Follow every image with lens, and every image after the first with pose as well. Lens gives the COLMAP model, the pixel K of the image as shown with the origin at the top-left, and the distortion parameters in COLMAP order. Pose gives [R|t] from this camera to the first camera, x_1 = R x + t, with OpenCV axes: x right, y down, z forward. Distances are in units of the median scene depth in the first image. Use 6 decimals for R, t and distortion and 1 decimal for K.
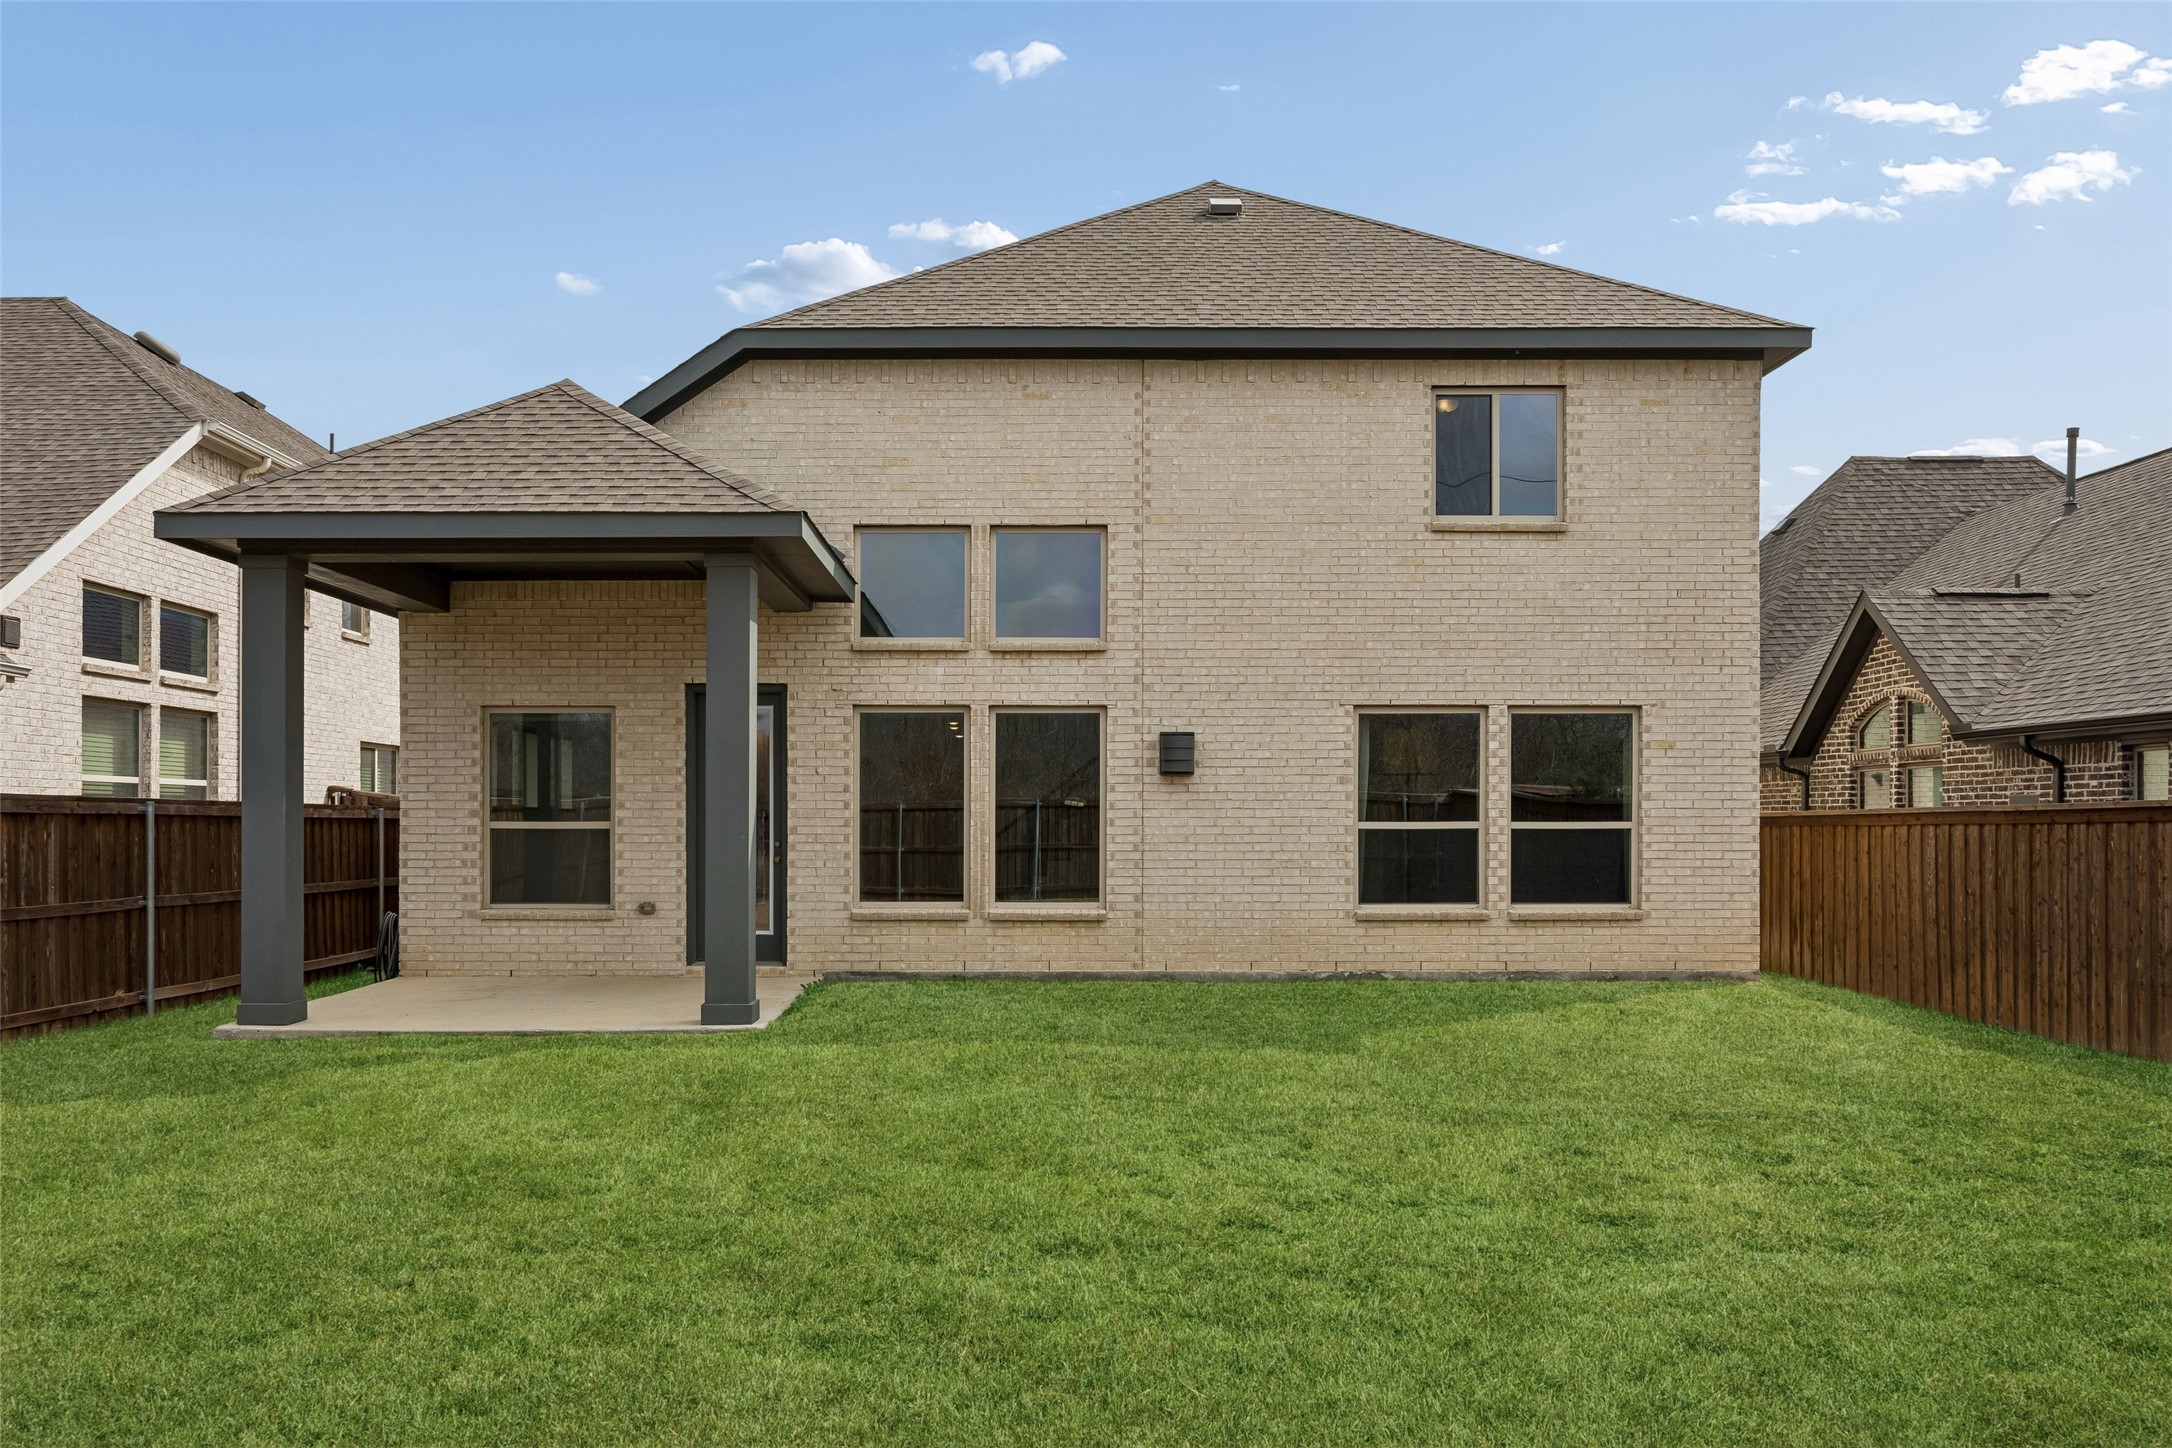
lens RADIAL K [[1647.7, 0, 1079.7], [0, 1647.7, 817.8], [0, 0, 1]] dist [-0.006973, -0.005175]
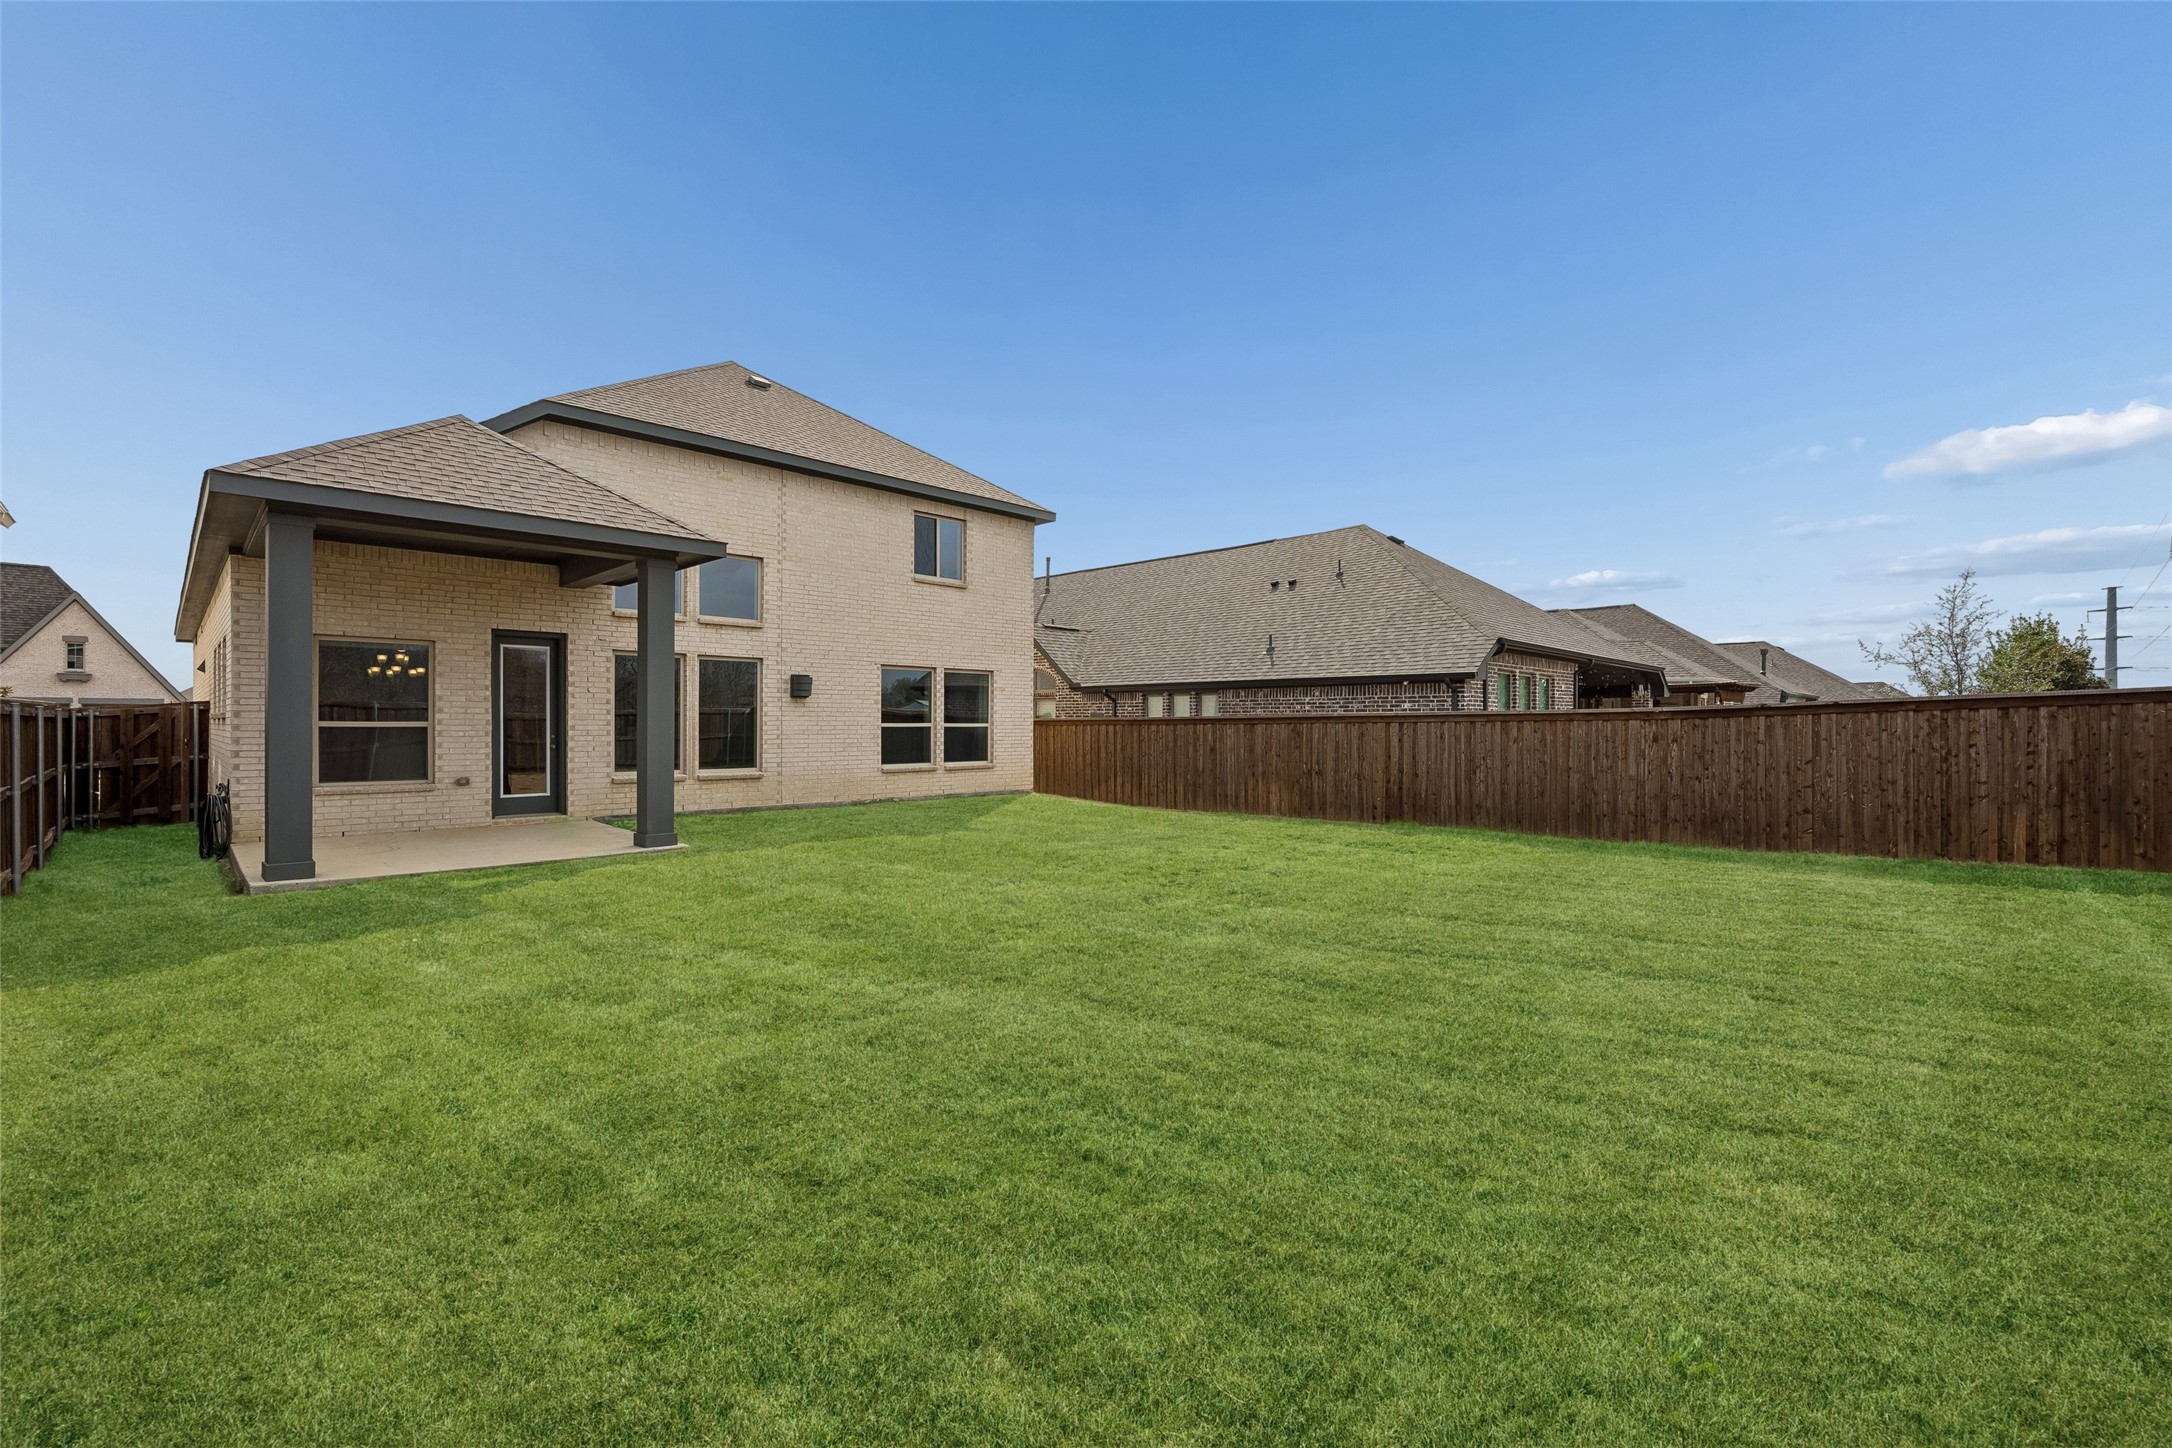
lens RADIAL K [[906.3, 0, 1082.2], [0, 906.3, 730.9], [0, 0, 1]] dist [-0.002541, -0.000272]
pose [[0.715942, -0.003420, 0.698152, -0.423513], [-0.003461, 0.999958, 0.008447, 0.001538], [-0.698151, -0.008464, 0.715900, 0.047191]]
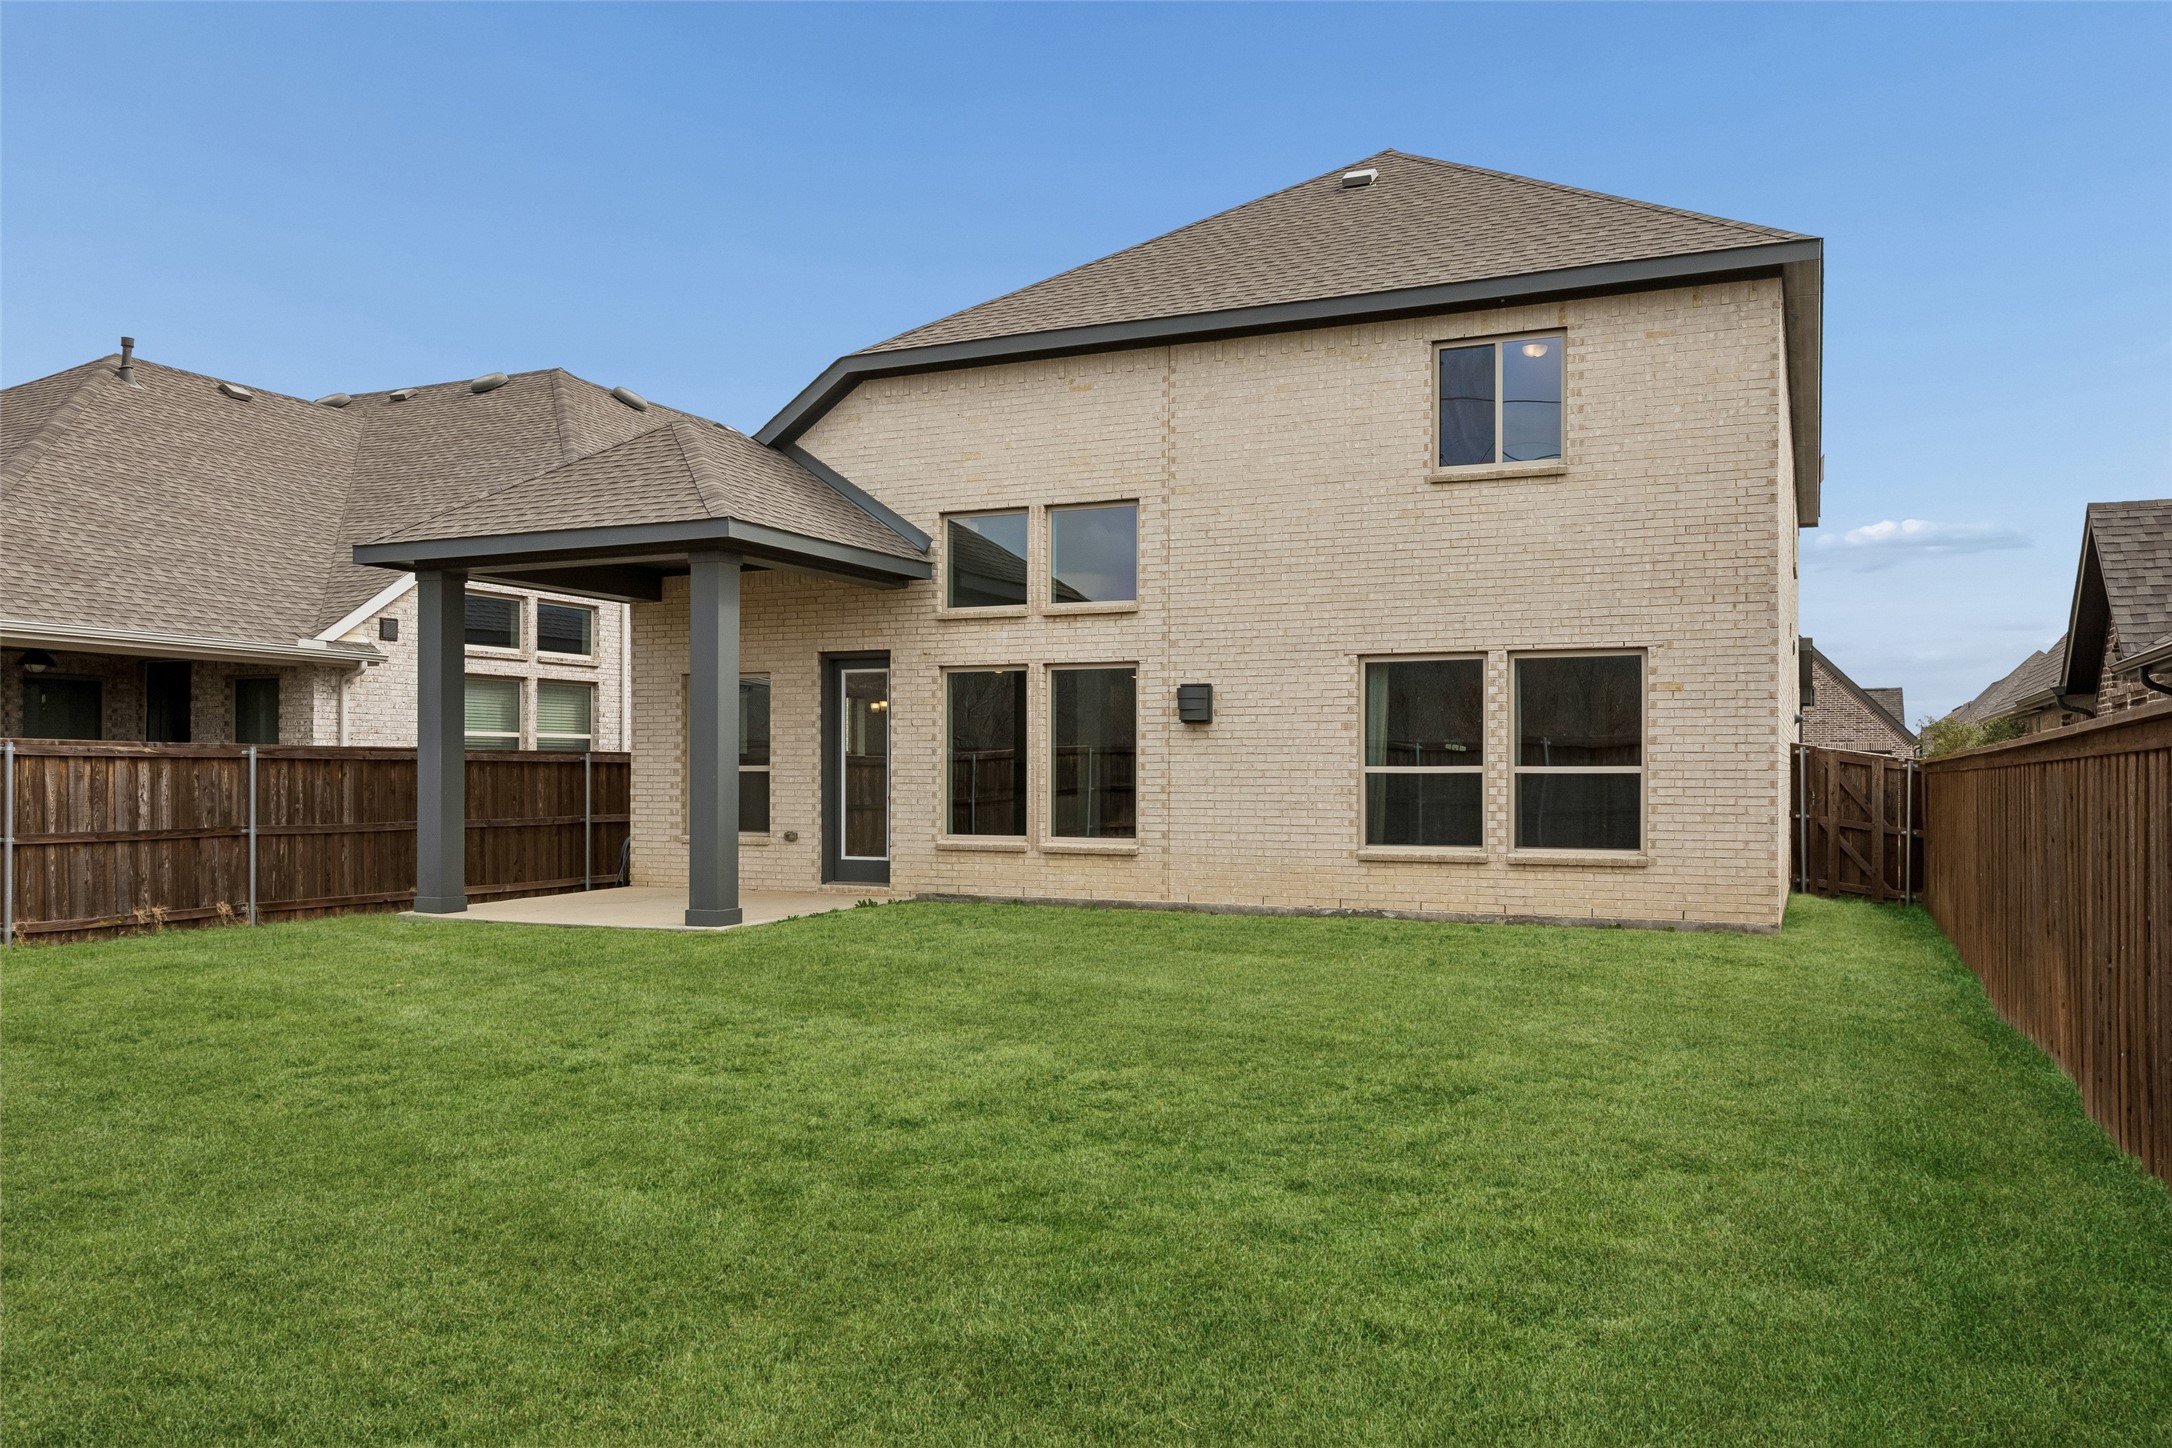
lens RADIAL K [[1647.7, 0, 1132.8], [0, 1647.7, 760.4], [0, 0, 1]] dist [-0.006973, -0.005175]
pose [[0.911695, -0.001051, -0.410867, 0.466438], [0.000044, 0.999997, -0.002462, 0.001354], [0.410868, 0.002227, 0.911692, -0.012114]]
